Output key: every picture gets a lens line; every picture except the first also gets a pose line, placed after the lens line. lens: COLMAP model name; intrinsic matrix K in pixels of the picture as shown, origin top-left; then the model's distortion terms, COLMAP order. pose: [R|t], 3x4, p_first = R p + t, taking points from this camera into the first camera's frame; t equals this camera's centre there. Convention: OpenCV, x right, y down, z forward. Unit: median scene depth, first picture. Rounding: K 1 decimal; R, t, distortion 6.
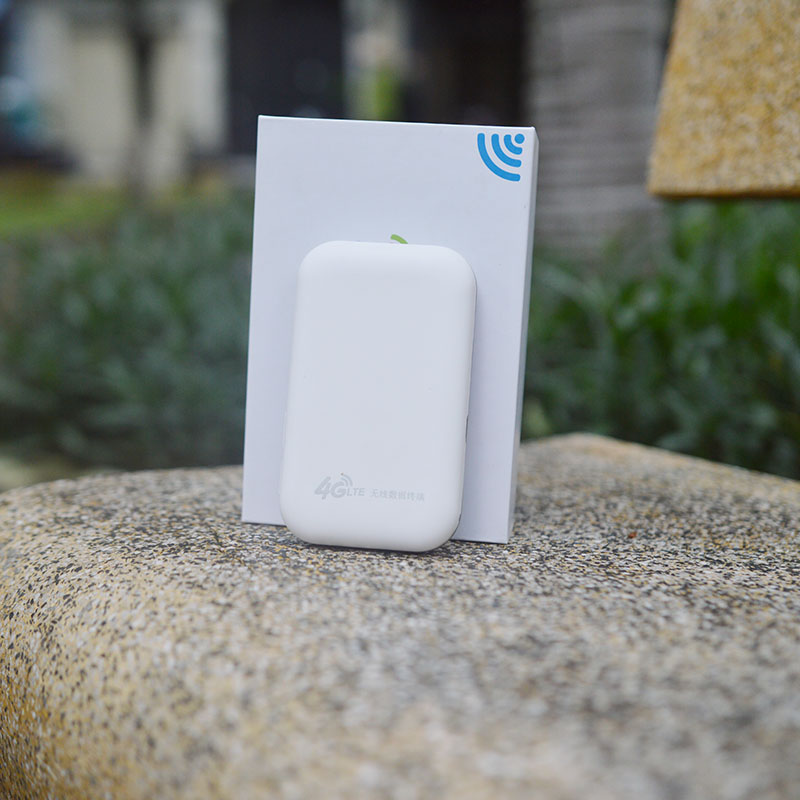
lens RADIAL K [[1243.5, 0, 394.4], [0, 1243.5, 399.4], [0, 0, 1]] dist [0.019959, 0.000000]
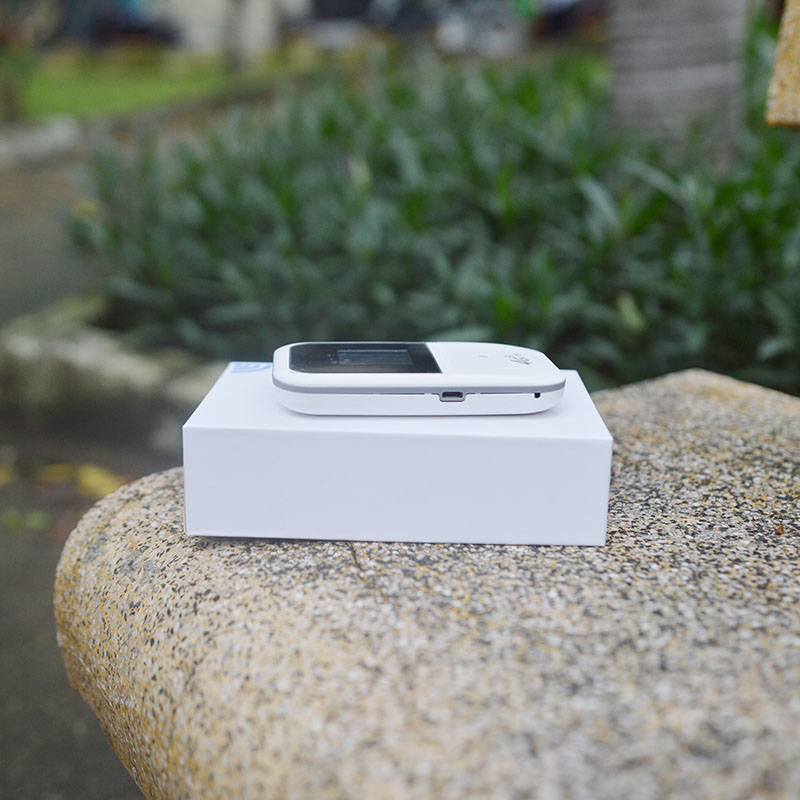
lens RADIAL K [[1104.7, 0, 404.3], [0, 1104.7, 395.7], [0, 0, 1]] dist [-0.039591, 0.000000]
pose [[0.997851, -0.017455, -0.063163, -0.048740], [0.025926, 0.990385, 0.135885, -0.132062], [0.060184, -0.137230, 0.988709, 0.174230]]
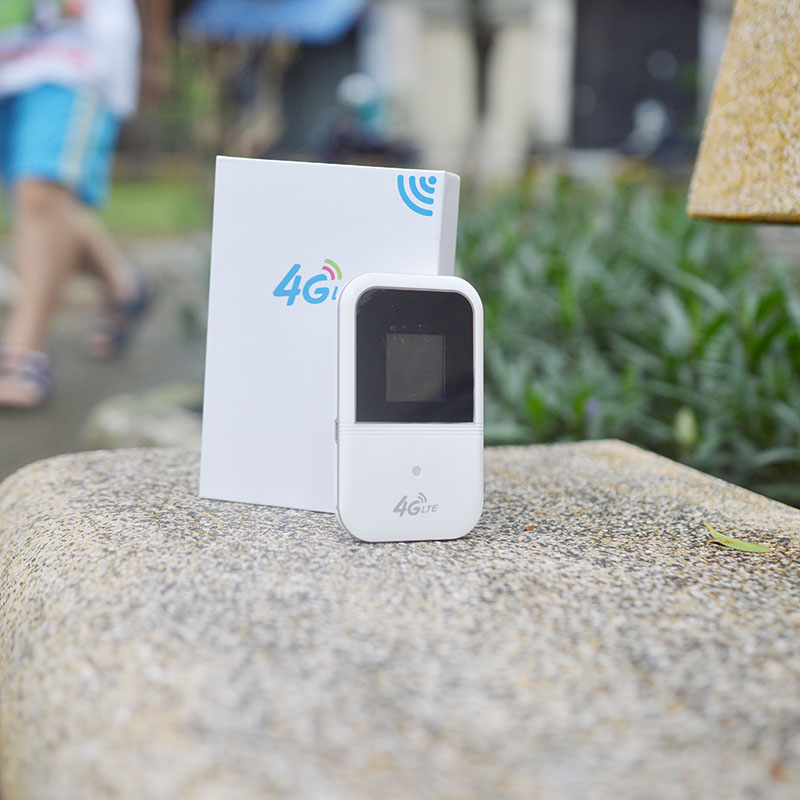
lens RADIAL K [[1243.5, 0, 396.6], [0, 1243.5, 402.3], [0, 0, 1]] dist [0.019959, 0.000000]
pose [[0.966774, 0.046135, -0.251433, 0.401010], [-0.044021, 0.998932, 0.014028, -0.017993], [0.251812, -0.002494, 0.967773, -0.144706]]
